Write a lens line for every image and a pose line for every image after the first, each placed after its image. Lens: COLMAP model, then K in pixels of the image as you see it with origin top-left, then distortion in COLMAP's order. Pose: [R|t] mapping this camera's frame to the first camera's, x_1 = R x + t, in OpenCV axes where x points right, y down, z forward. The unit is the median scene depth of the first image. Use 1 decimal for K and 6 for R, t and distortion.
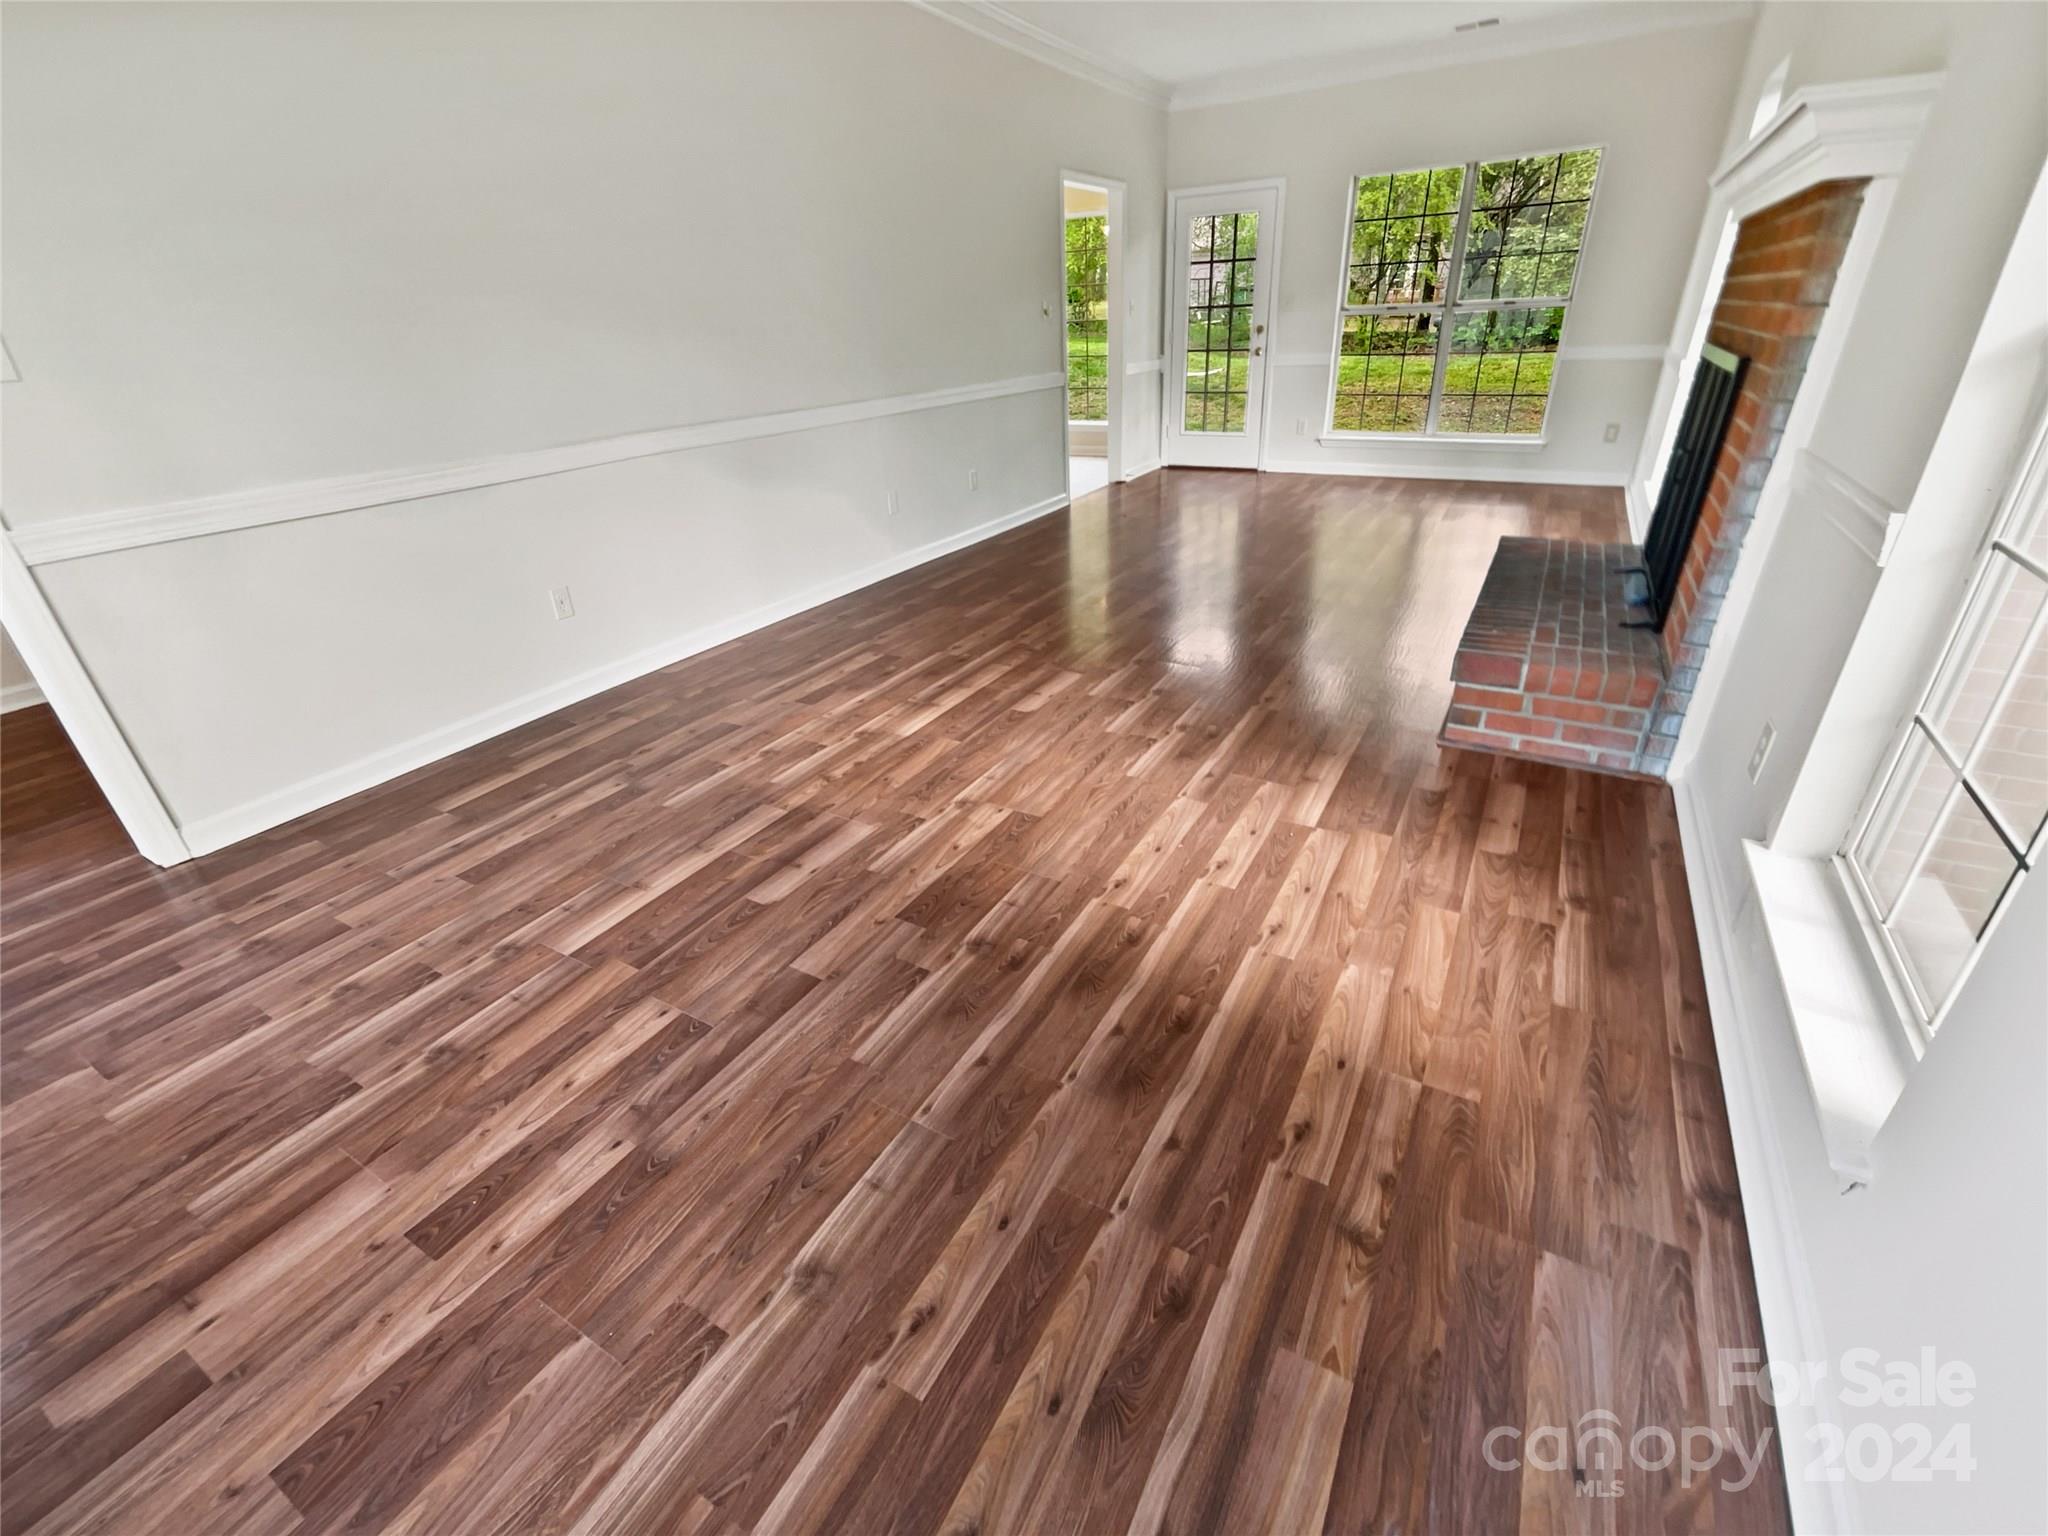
lens RADIAL K [[866.1, 0, 1024.0], [0, 866.1, 768.0], [0, 0, 1]] dist [-0.015311, 0.011181]
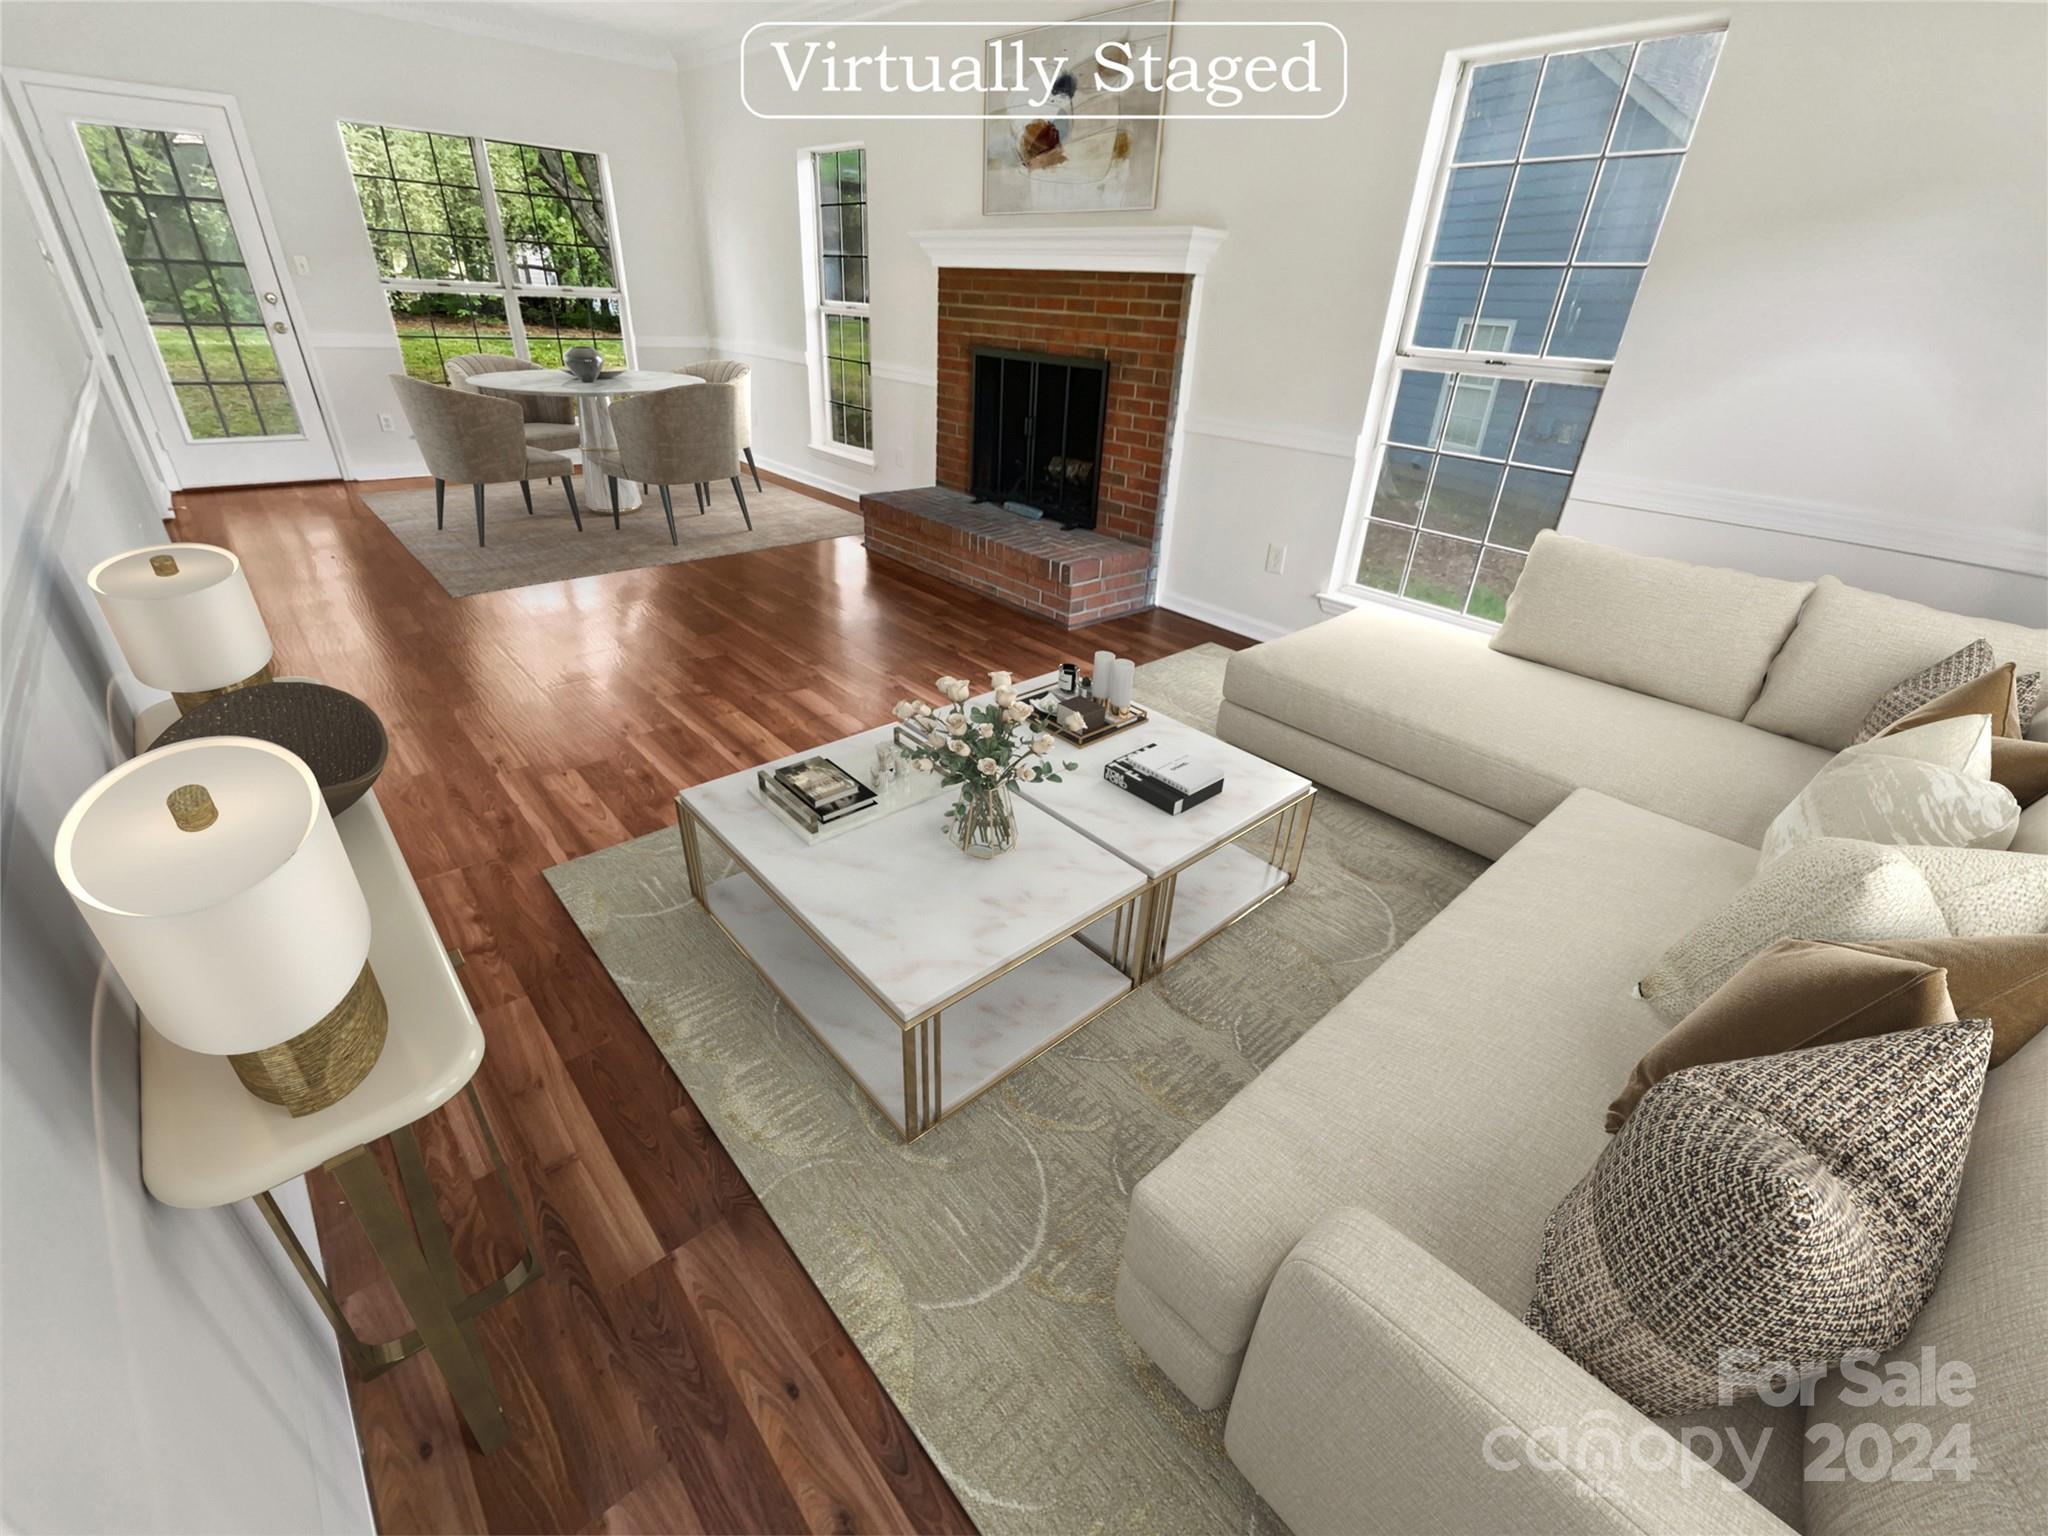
lens RADIAL K [[866.1, 0, 1024.0], [0, 866.1, 768.0], [0, 0, 1]] dist [-0.015311, 0.011181]
pose [[0.321567, -0.401273, 0.857657, -0.646849], [0.380687, 0.884126, 0.270924, -0.181662], [-0.866990, 0.239378, 0.437065, 0.367511]]
